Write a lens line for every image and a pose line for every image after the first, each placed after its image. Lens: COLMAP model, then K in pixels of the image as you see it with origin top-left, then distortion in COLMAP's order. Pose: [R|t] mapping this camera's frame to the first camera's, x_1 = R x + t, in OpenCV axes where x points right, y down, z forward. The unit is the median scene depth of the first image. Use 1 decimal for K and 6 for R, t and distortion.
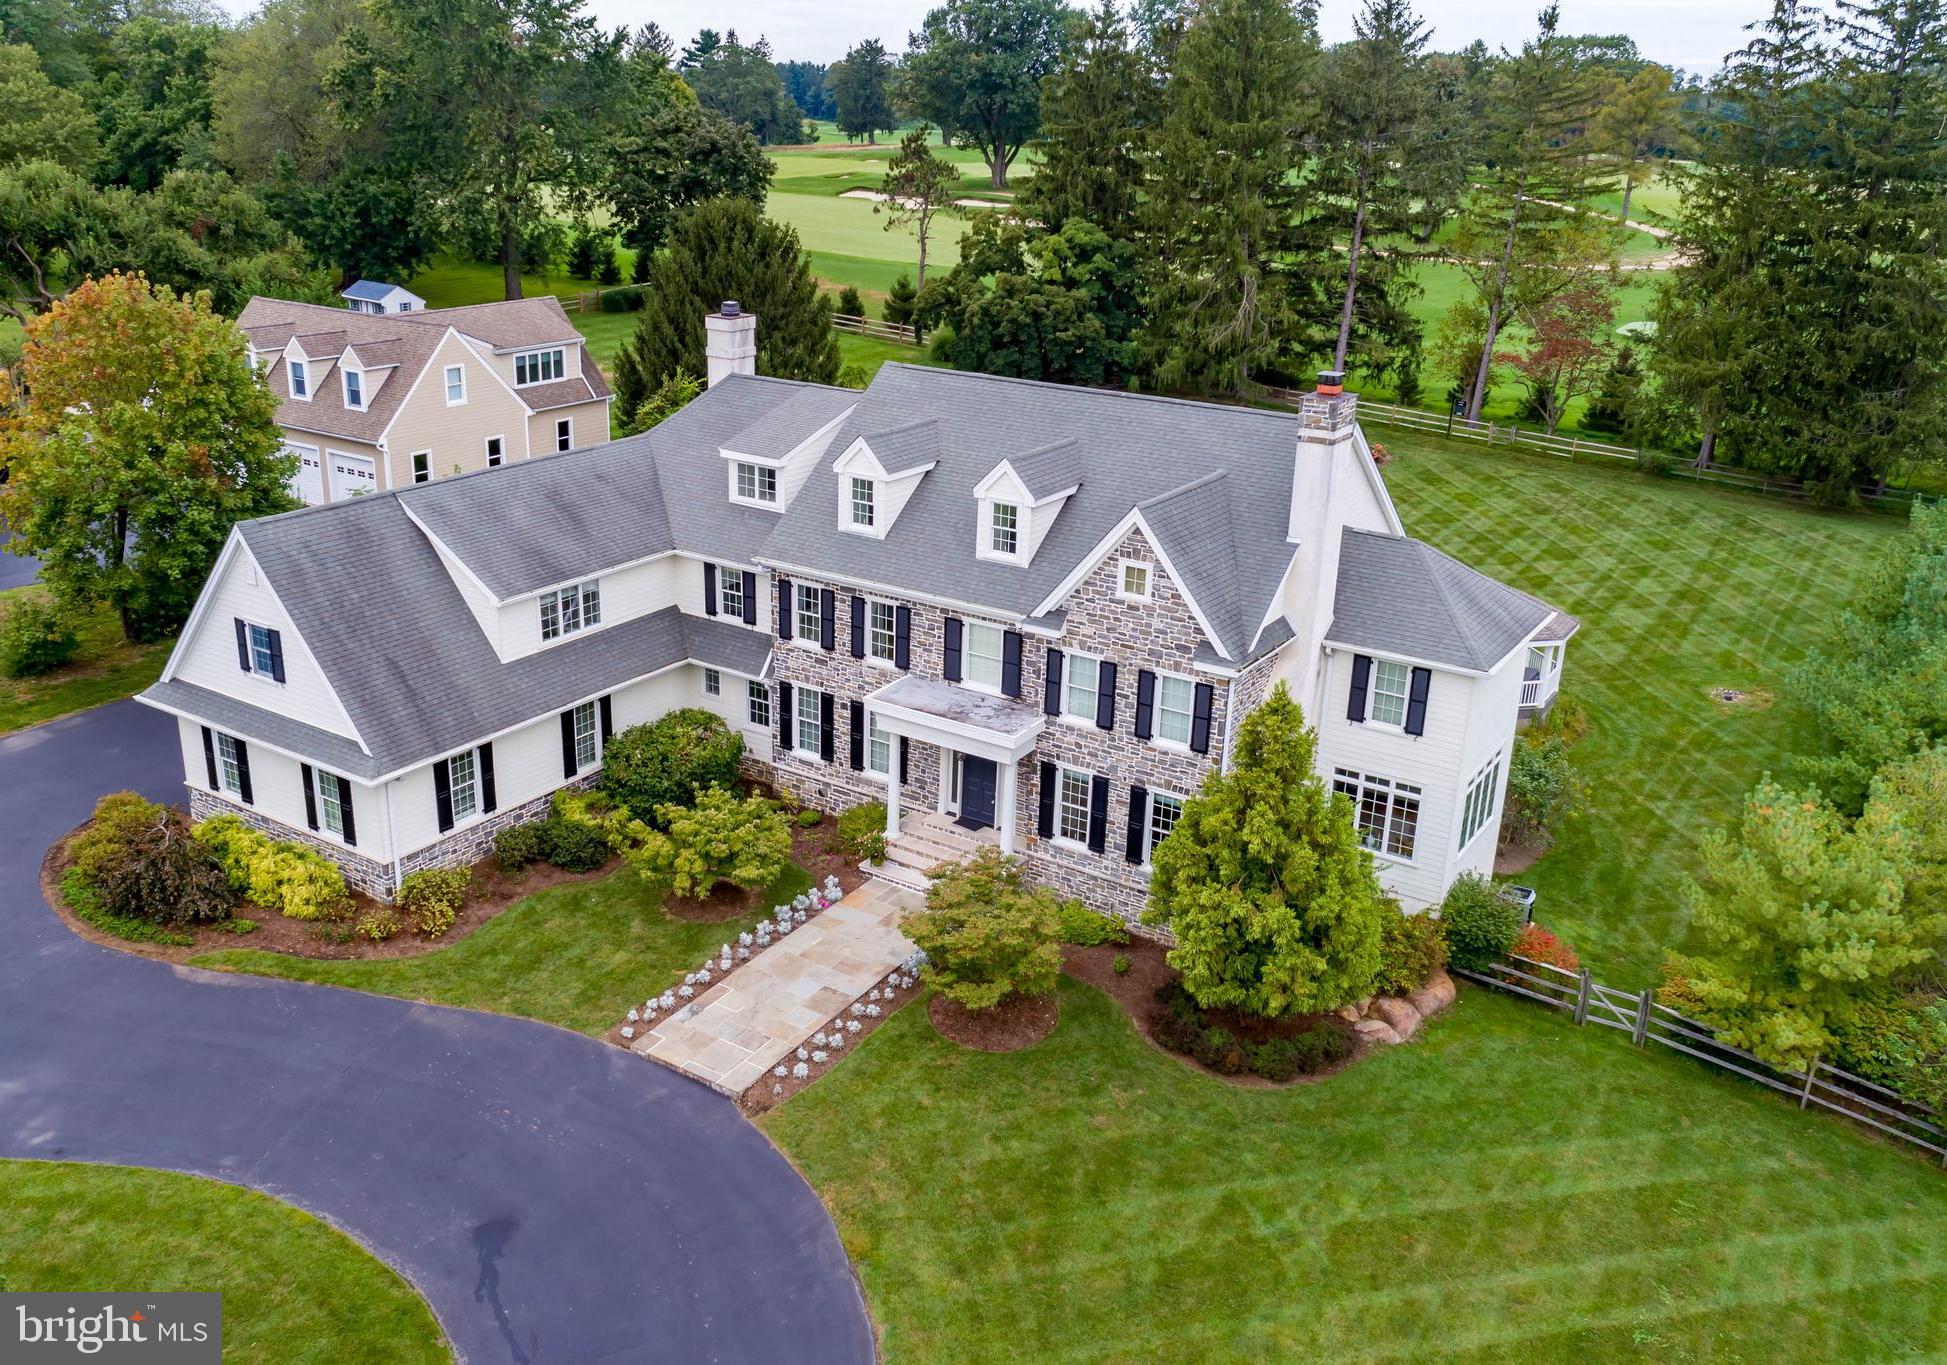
lens RADIAL K [[1615.5, 0, 925.0], [0, 1615.5, 682.6], [0, 0, 1]] dist [0.012023, 0.012287]
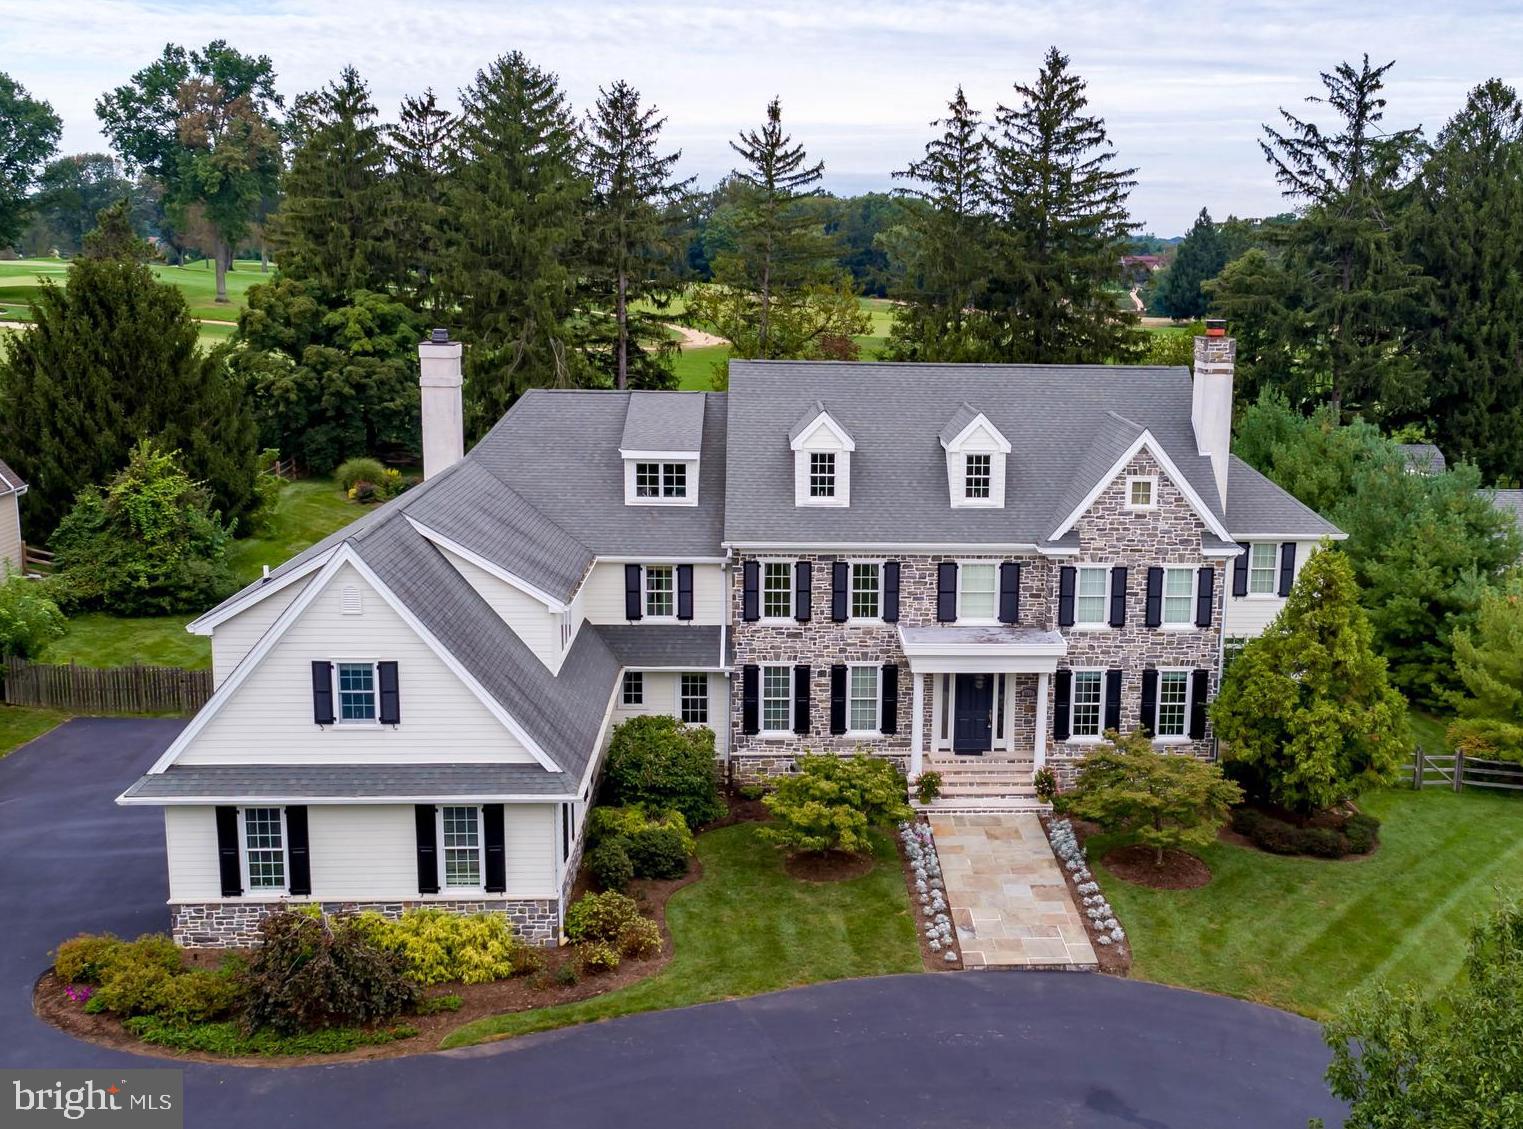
lens RADIAL K [[1670.4, 0, 911.7], [0, 1670.4, 595.5], [0, 0, 1]] dist [0.011061, 0.004366]
pose [[0.779792, -0.133561, 0.611626, -0.711812], [0.211438, 0.975757, -0.056497, 0.041696], [-0.589253, 0.173377, 0.789127, 0.123027]]
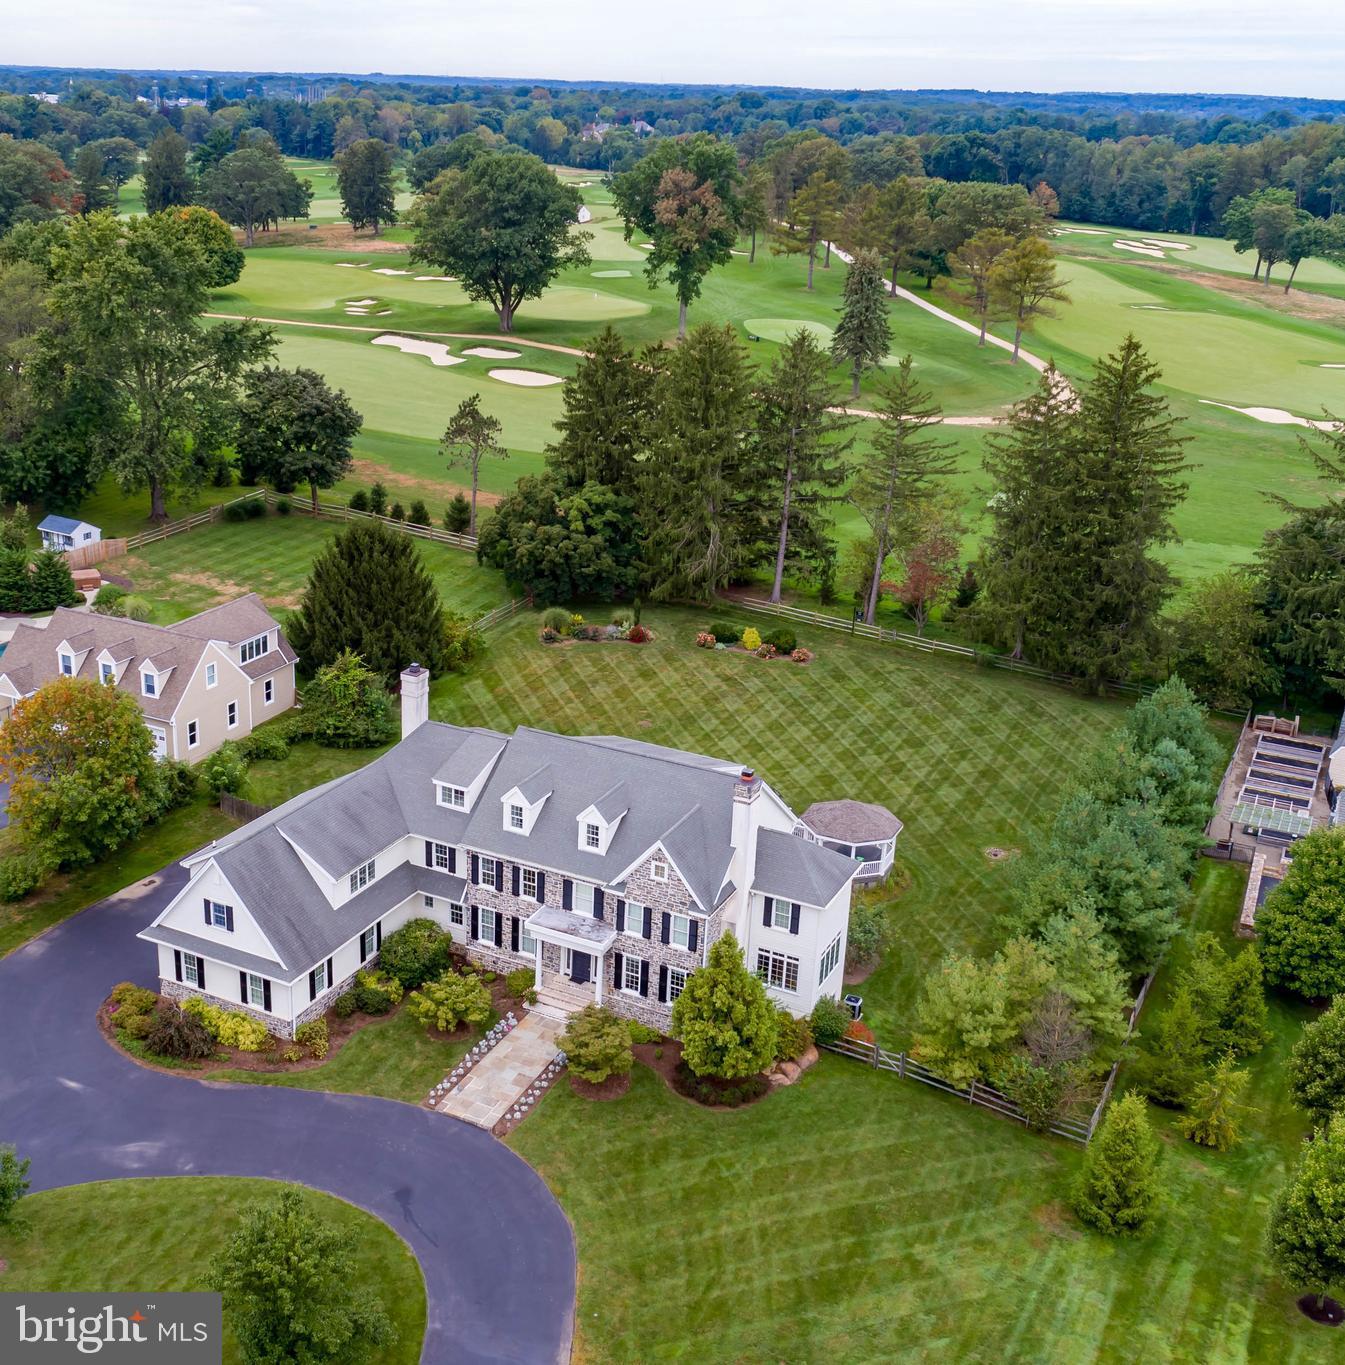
lens RADIAL K [[1611.4, 0, 573.8], [0, 1611.4, 683.7], [0, 0, 1]] dist [0.018384, 0.000029]
pose [[0.994591, -0.032622, 0.098611, -0.165272], [0.032149, 0.999463, 0.006383, -0.298311], [-0.098767, -0.003178, 0.995106, -0.988039]]
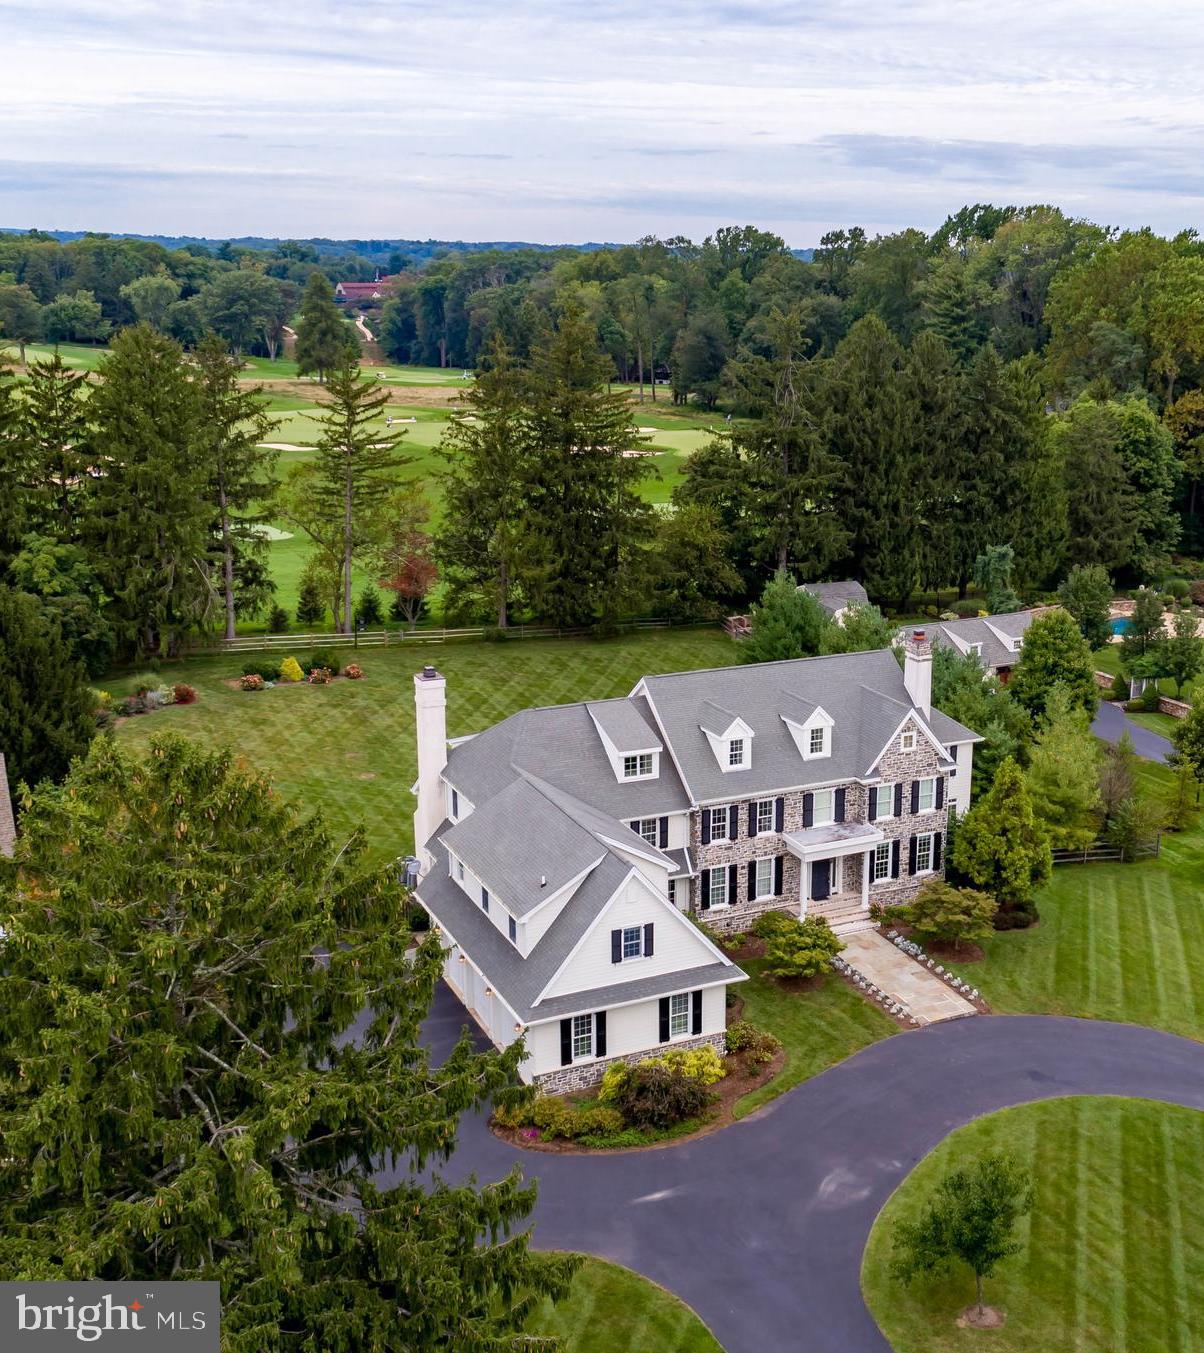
lens RADIAL K [[1610.6, 0, 806.4], [0, 1610.6, 677.2], [0, 0, 1]] dist [0.009491, 0.001636]
pose [[0.454398, -0.236278, 0.858892, -1.604012], [0.297191, 0.949151, 0.103878, -0.373596], [-0.839762, 0.208053, 0.501512, 0.024420]]
